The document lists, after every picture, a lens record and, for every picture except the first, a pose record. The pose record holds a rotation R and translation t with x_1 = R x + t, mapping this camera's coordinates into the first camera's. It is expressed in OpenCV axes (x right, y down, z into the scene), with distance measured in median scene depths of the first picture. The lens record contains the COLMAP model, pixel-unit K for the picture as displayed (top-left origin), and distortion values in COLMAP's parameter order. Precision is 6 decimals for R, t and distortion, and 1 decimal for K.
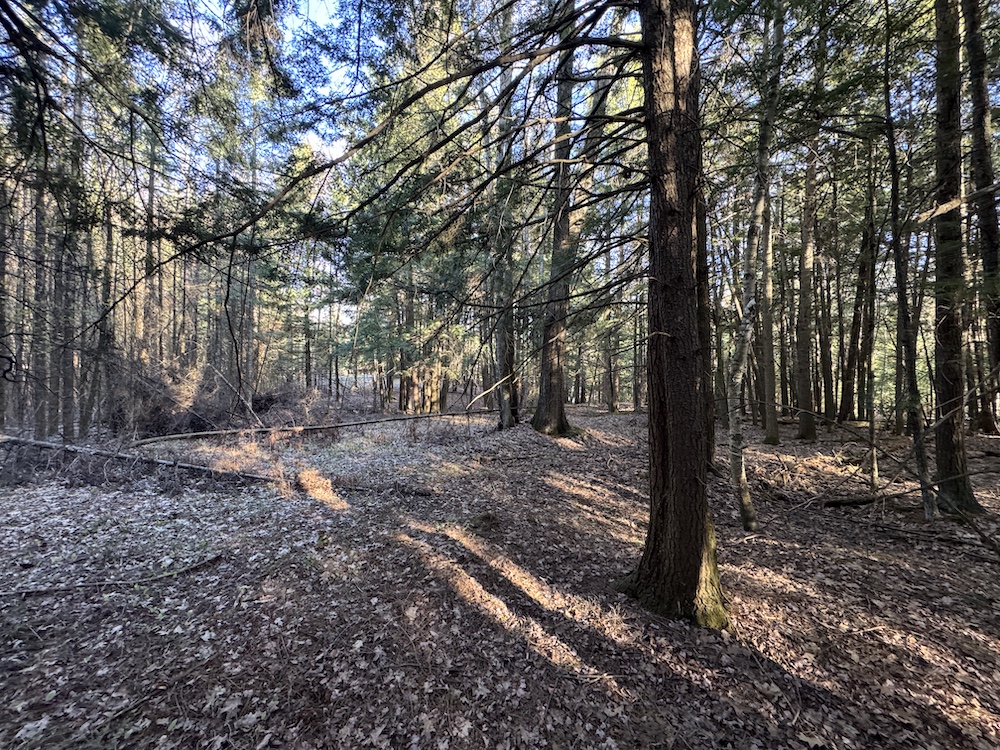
lens RADIAL K [[399.2, 0, 499.2], [0, 399.2, 373.0], [0, 0, 1]] dist [0.000053, 0.000186]
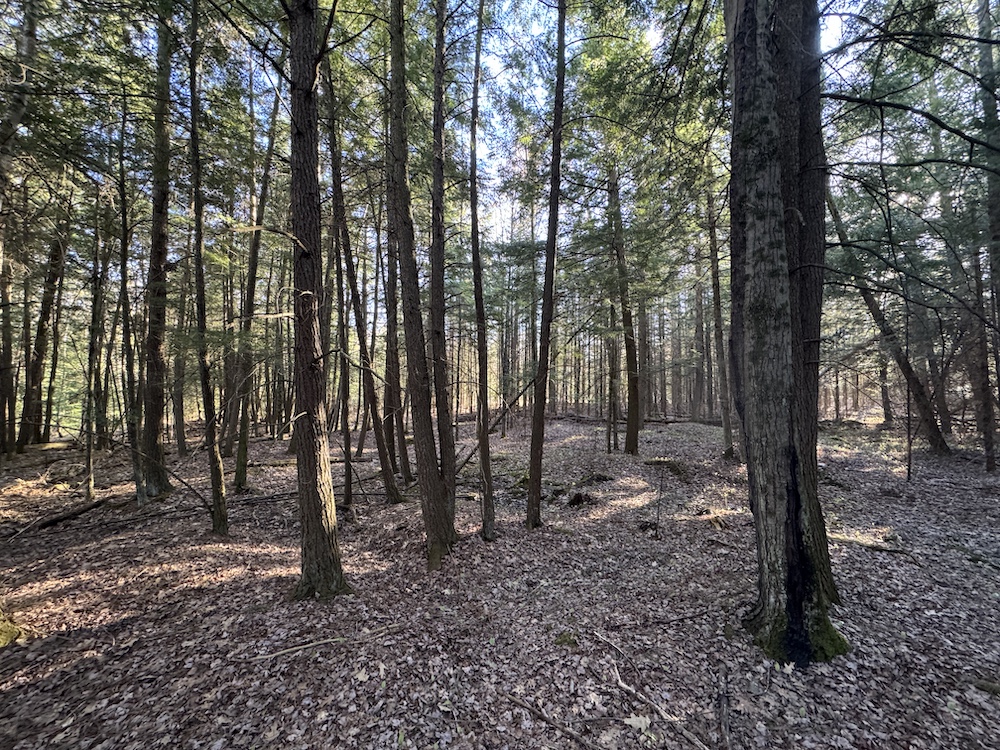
lens RADIAL K [[399.2, 0, 499.7], [0, 399.2, 375.7], [0, 0, 1]] dist [0.000053, 0.000186]
pose [[-0.038400, 0.039060, 0.998499, -0.507482], [0.000463, 0.999236, -0.039071, -0.002846], [-0.999262, -0.001038, -0.038389, -0.198236]]
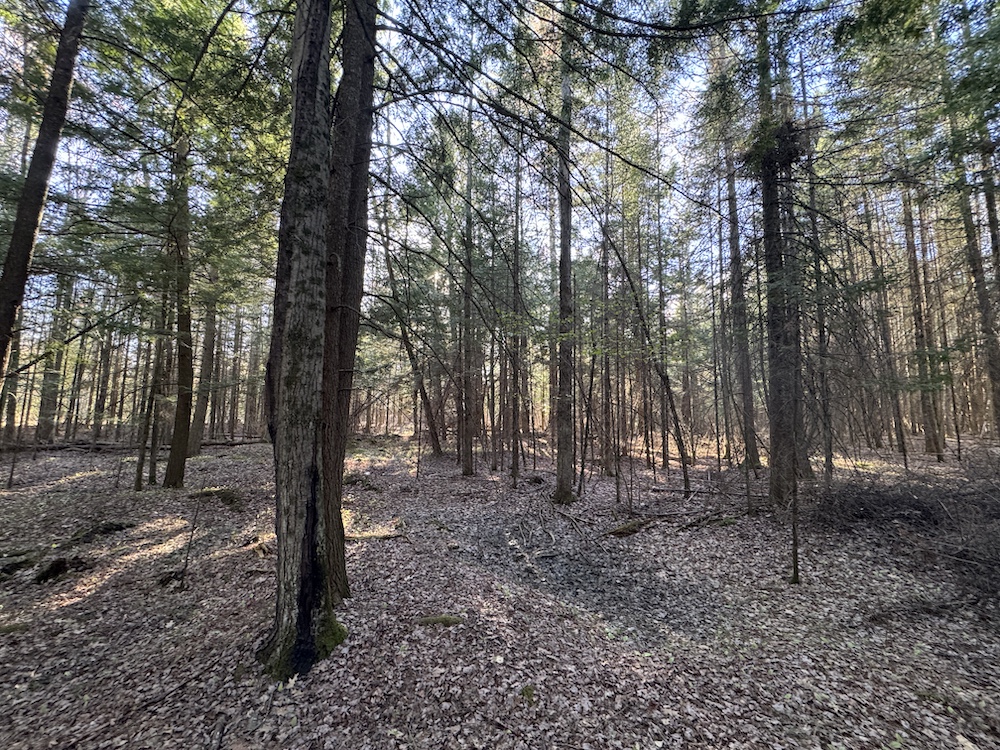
lens RADIAL K [[399.2, 0, 501.2], [0, 399.2, 375.3], [0, 0, 1]] dist [0.000053, 0.000186]
pose [[-0.845035, 0.039171, 0.533274, -0.553239], [-0.011691, 0.995721, -0.091665, -0.016822], [-0.534583, -0.083694, -0.840962, -0.297822]]
